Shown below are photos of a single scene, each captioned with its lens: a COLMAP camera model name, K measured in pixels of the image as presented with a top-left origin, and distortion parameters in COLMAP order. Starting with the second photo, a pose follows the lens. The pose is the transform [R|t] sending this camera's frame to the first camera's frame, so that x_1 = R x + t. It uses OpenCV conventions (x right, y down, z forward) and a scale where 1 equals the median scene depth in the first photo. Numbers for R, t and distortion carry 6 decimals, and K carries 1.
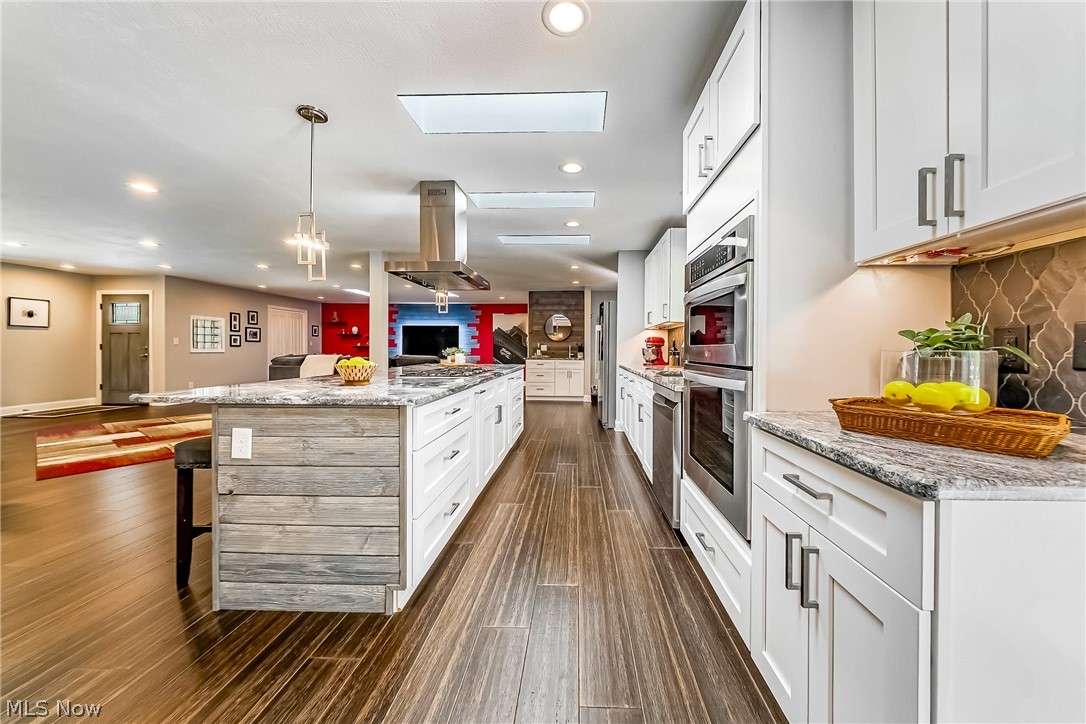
lens RADIAL K [[381.3, 0, 546.9], [0, 381.3, 355.0], [0, 0, 1]] dist [-0.014846, -0.000148]
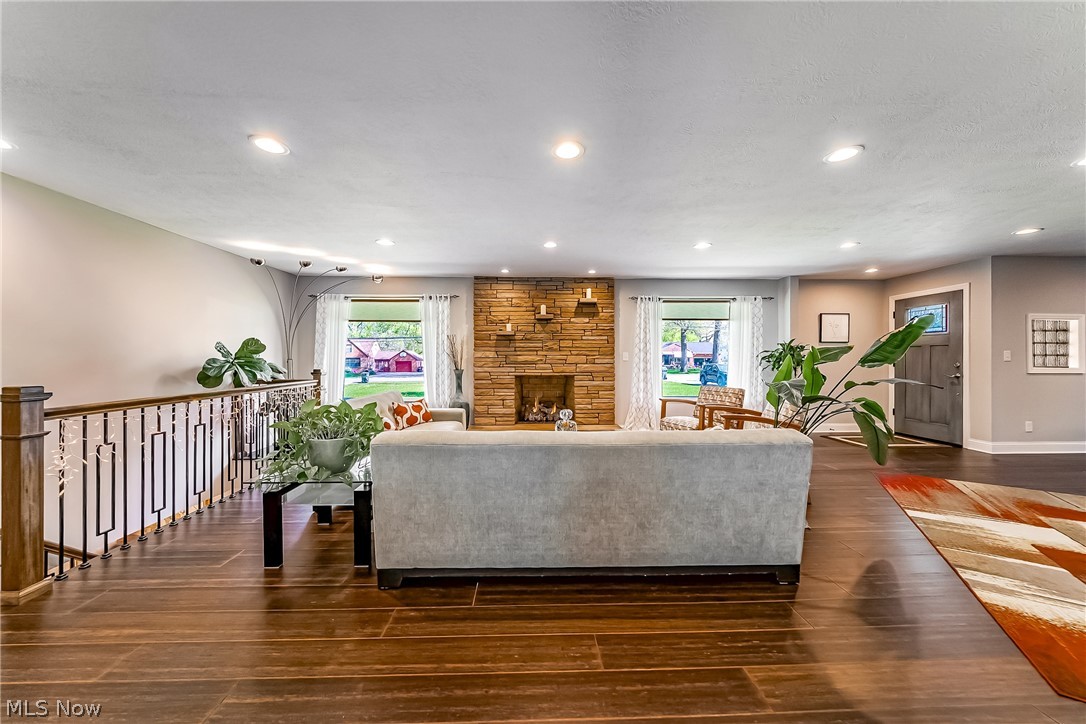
lens RADIAL K [[381.3, 0, 539.8], [0, 381.3, 357.7], [0, 0, 1]] dist [-0.014846, -0.000148]
pose [[0.078709, -0.007117, -0.996872, -0.425334], [-0.008878, 0.999930, -0.007840, -0.021491], [0.996858, 0.009467, 0.078641, 0.151137]]
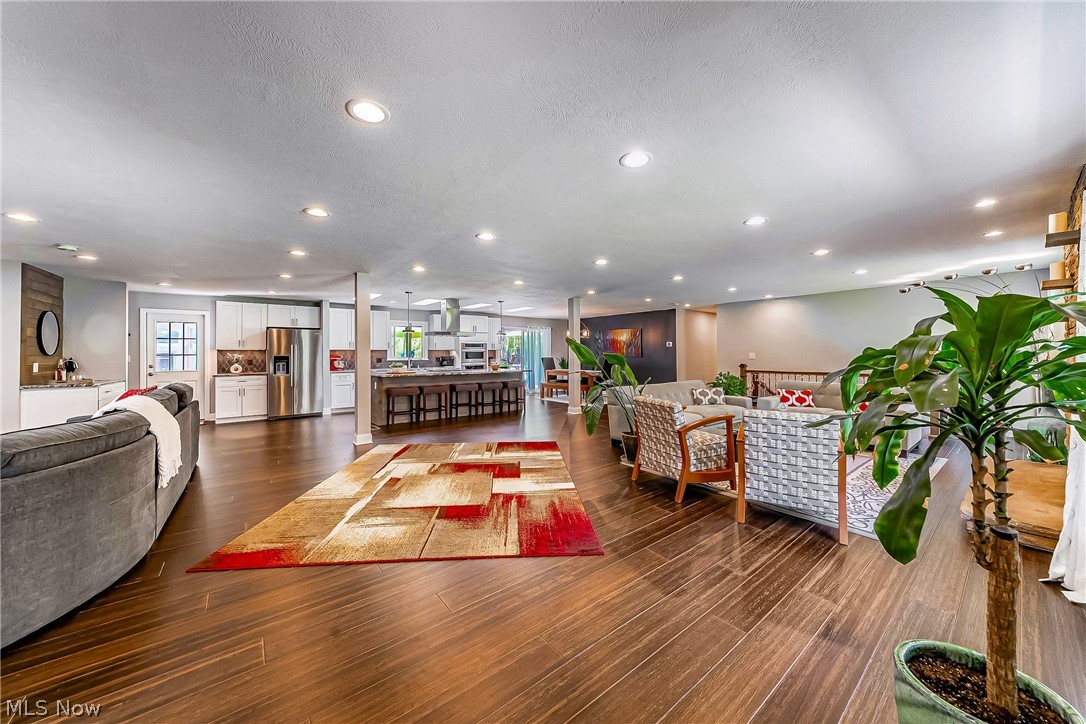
lens RADIAL K [[381.3, 0, 540.0], [0, 381.3, 352.1], [0, 0, 1]] dist [-0.014846, -0.000148]
pose [[-0.648962, 0.003109, 0.760814, -1.209297], [0.015573, 0.999836, 0.009198, -0.053710], [-0.760661, 0.017818, -0.648904, 0.997465]]
